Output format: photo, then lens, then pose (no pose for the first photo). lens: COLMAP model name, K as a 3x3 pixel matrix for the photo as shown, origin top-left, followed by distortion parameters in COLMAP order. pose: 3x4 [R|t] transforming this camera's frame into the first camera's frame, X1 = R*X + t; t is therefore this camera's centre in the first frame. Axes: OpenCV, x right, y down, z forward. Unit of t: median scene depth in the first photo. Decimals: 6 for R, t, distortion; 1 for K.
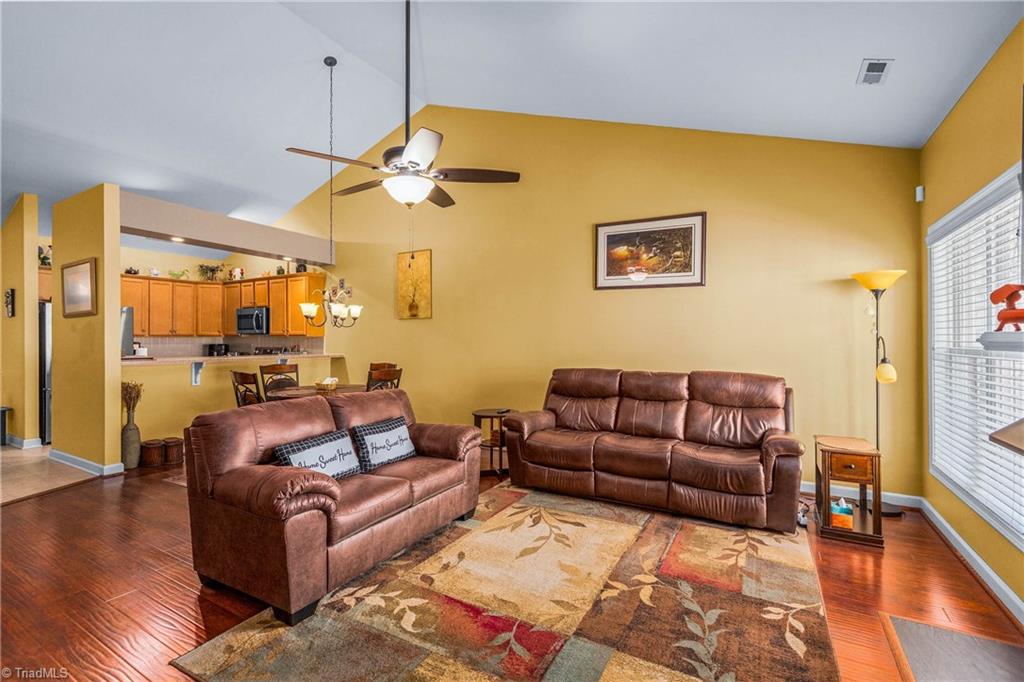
lens RADIAL K [[467.0, 0, 514.6], [0, 467.0, 339.4], [0, 0, 1]] dist [0.000990, 0.000044]
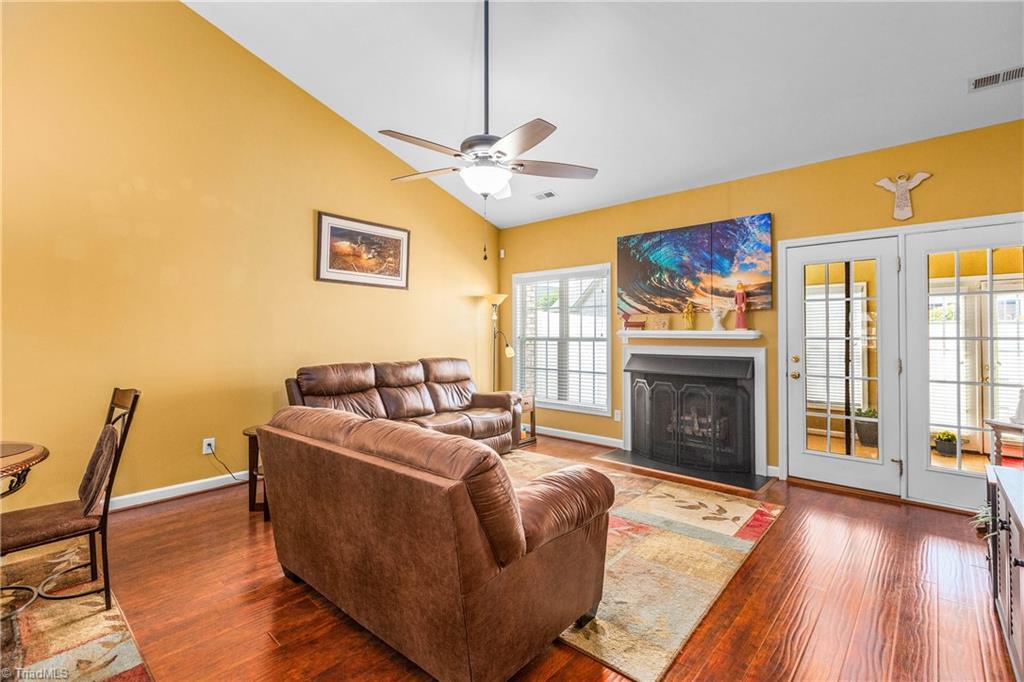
lens RADIAL K [[467.0, 0, 515.8], [0, 467.0, 335.7], [0, 0, 1]] dist [0.000990, 0.000044]
pose [[0.211487, -0.002722, 0.977377, -0.722108], [0.005145, 0.999985, 0.001671, 0.004563], [-0.977367, 0.004675, 0.211498, 0.455421]]
